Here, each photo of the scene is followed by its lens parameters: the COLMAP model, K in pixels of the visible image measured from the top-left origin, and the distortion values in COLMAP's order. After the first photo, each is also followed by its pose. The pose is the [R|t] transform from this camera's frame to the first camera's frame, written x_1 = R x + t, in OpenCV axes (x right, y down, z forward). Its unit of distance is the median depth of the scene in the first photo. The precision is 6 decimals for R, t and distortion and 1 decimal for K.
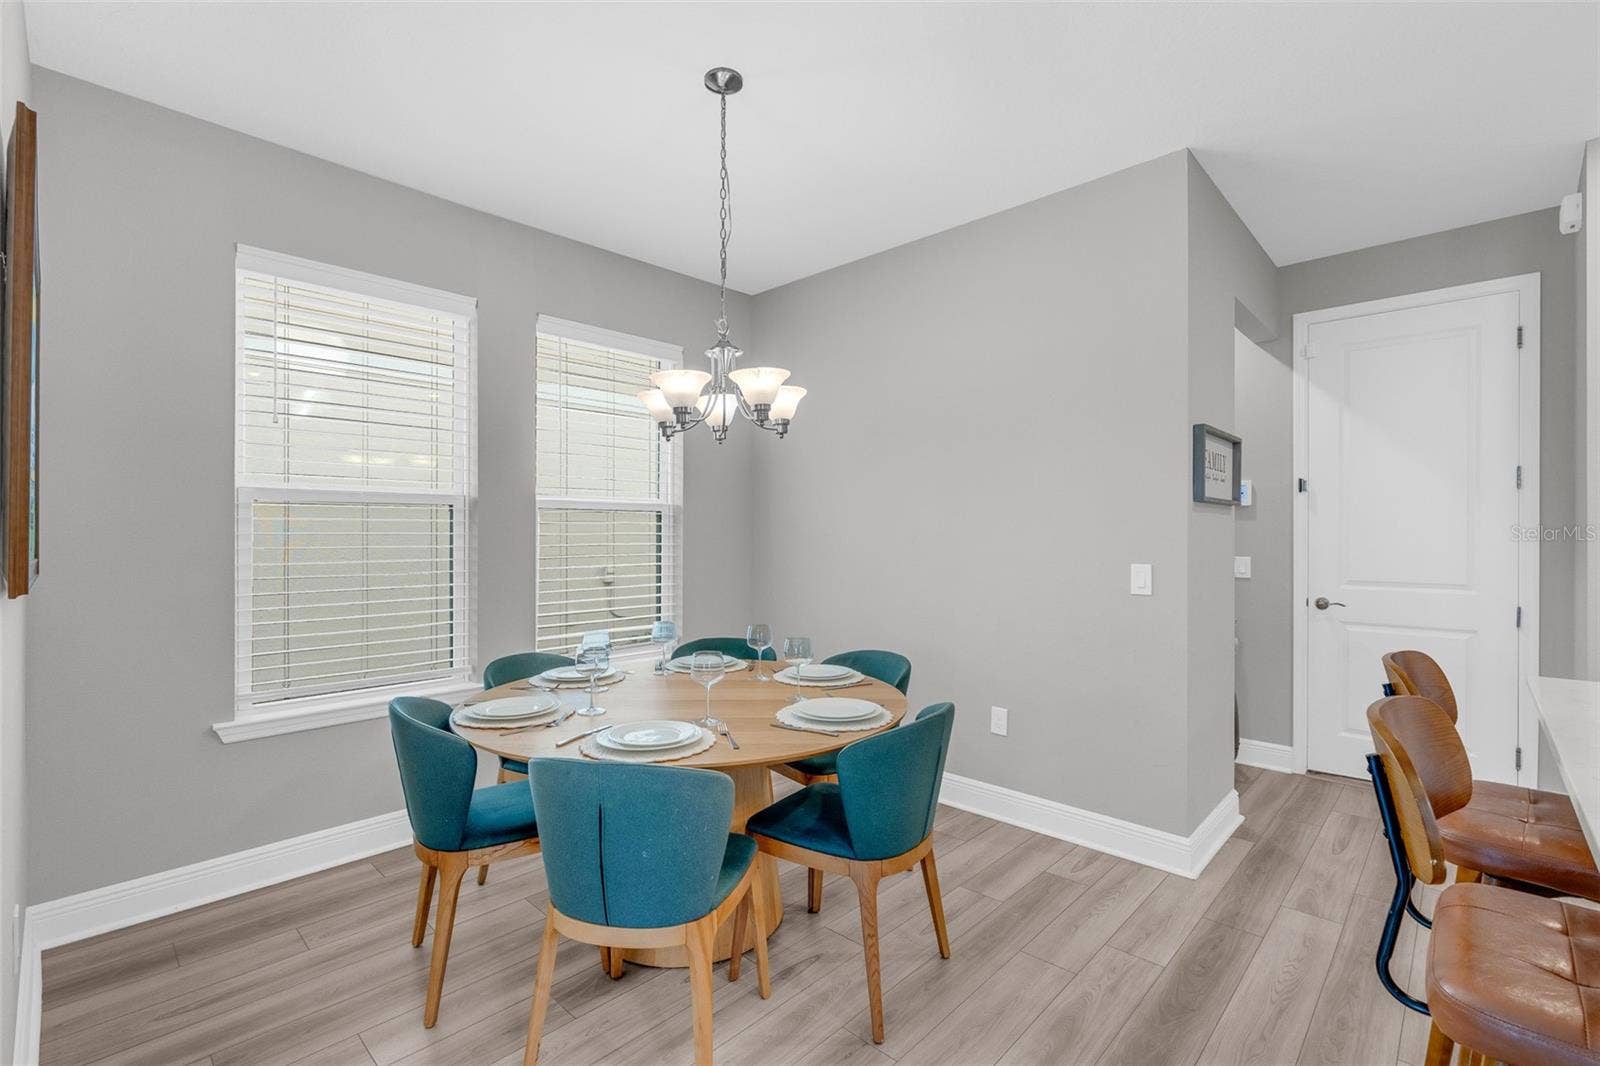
lens RADIAL K [[709.1, 0, 800.0], [0, 709.1, 533.0], [0, 0, 1]] dist [-0.011500, -0.000001]
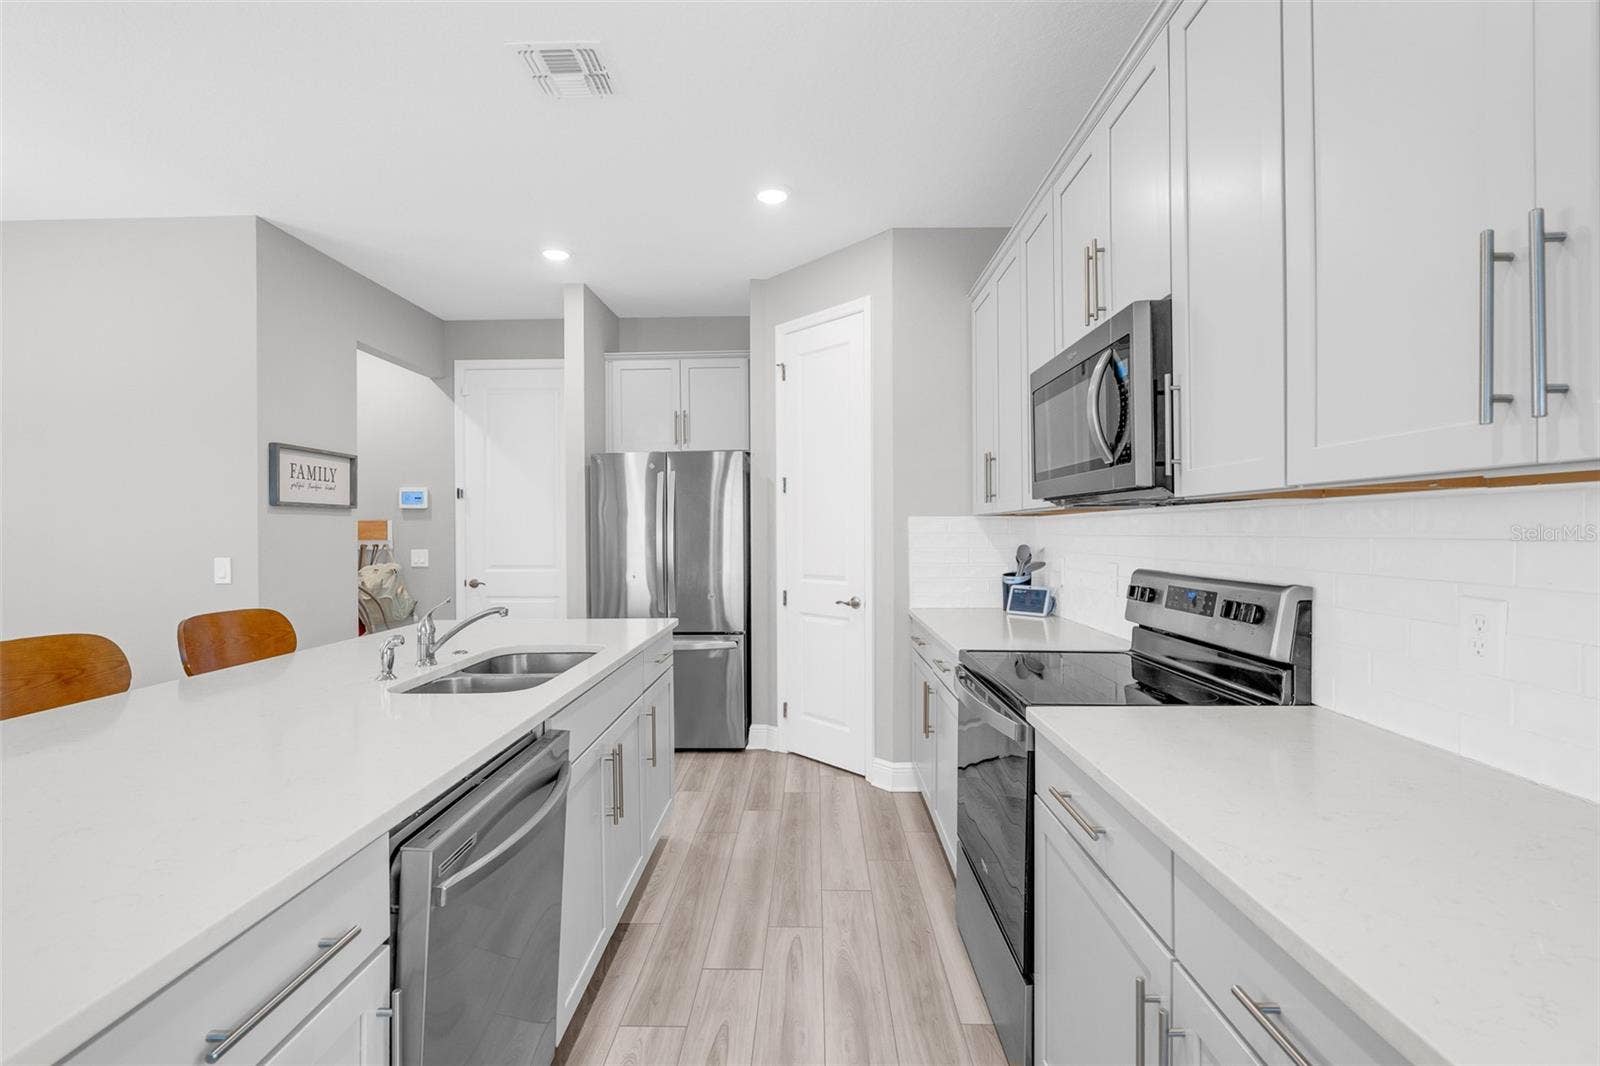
lens RADIAL K [[709.1, 0, 800.0], [0, 709.1, 533.0], [0, 0, 1]] dist [-0.011500, -0.000001]
pose [[0.732390, -0.010670, 0.680802, 0.286531], [0.007903, 0.999943, 0.007170, 0.000850], [-0.680839, 0.000129, 0.732433, -0.379870]]
